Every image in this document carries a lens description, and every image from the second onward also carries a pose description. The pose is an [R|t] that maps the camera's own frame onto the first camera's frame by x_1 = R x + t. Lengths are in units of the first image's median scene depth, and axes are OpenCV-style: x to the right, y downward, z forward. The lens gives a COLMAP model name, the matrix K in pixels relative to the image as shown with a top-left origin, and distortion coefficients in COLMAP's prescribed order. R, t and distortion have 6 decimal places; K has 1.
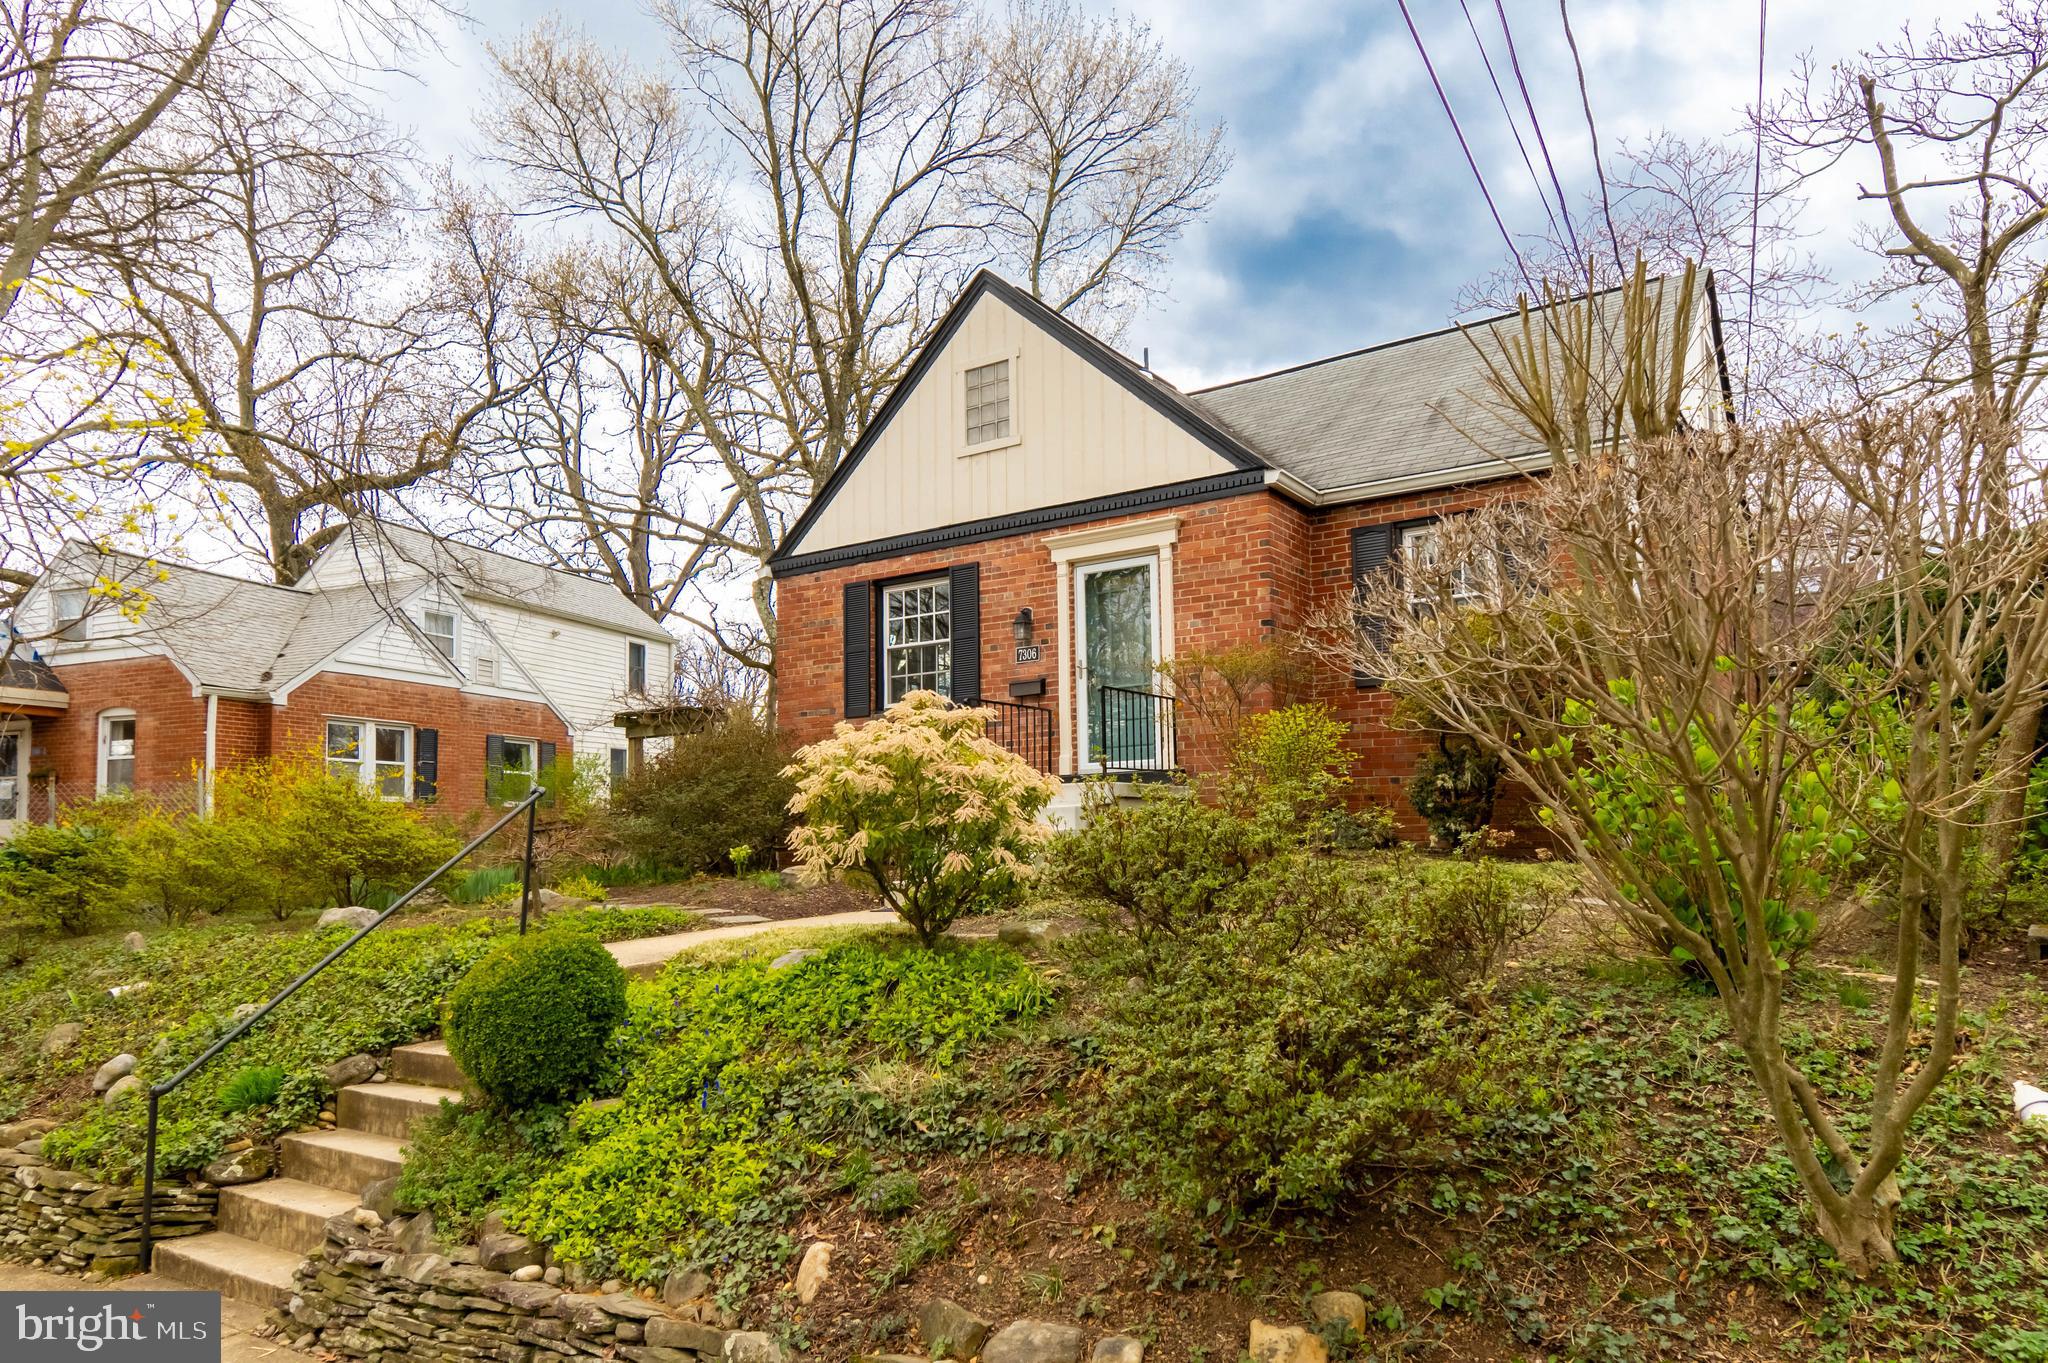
lens RADIAL K [[1350.6, 0, 1024.0], [0, 1350.6, 681.5], [0, 0, 1]] dist [-0.002099, -0.000348]
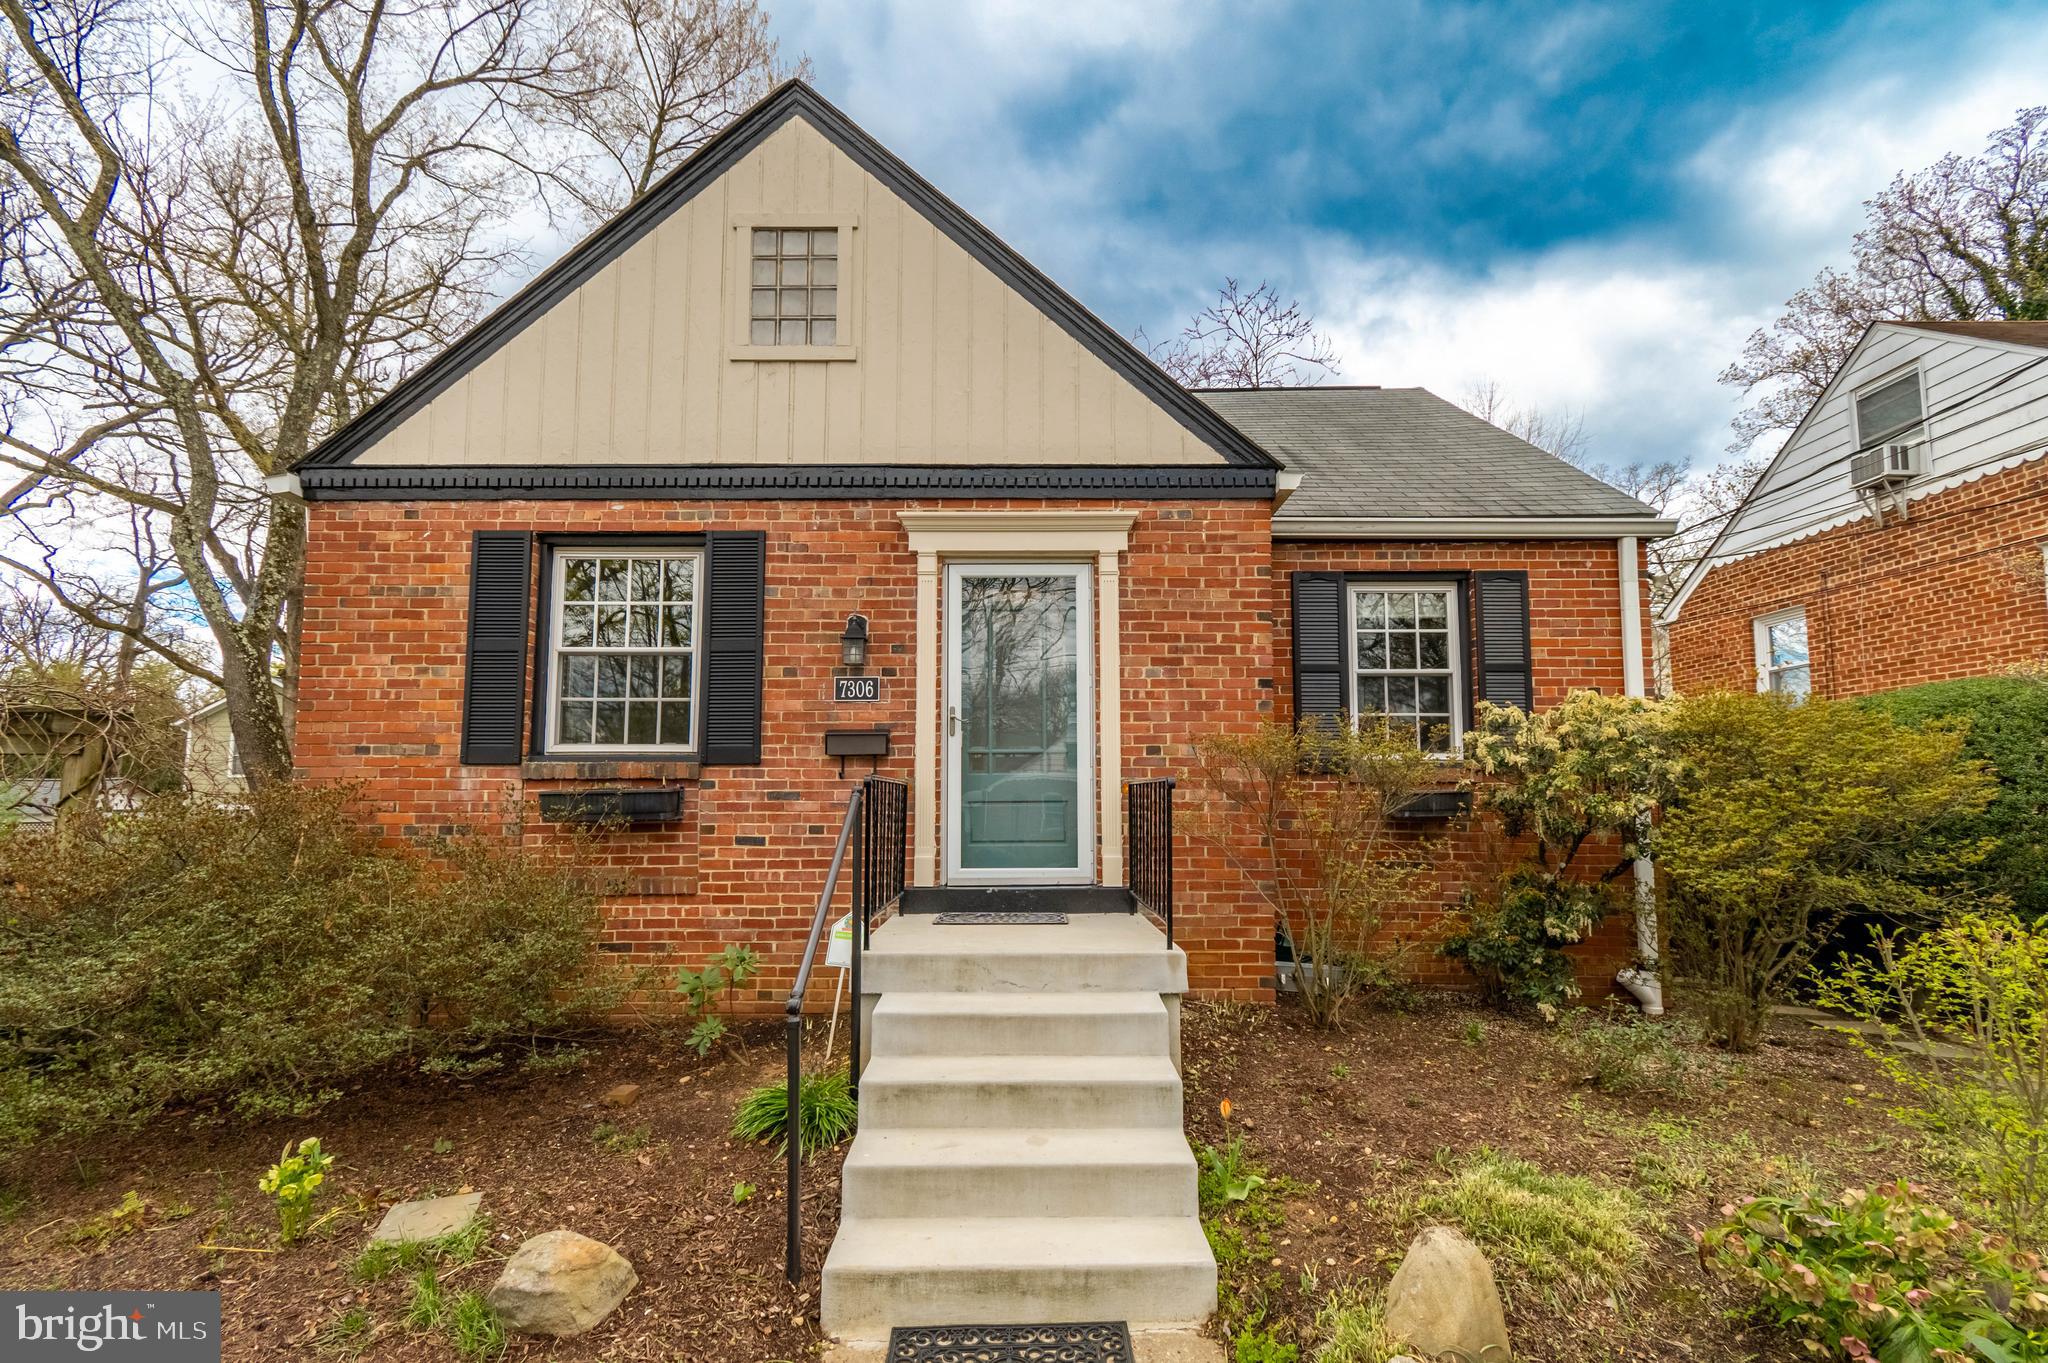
lens RADIAL K [[909.4, 0, 1016.9], [0, 909.4, 711.4], [0, 0, 1]] dist [-0.001644, -0.000785]
pose [[0.815019, 0.069890, 0.575204, -0.174119], [-0.083107, 0.996535, -0.003327, -0.014002], [-0.573444, -0.045092, 0.818003, 0.586590]]
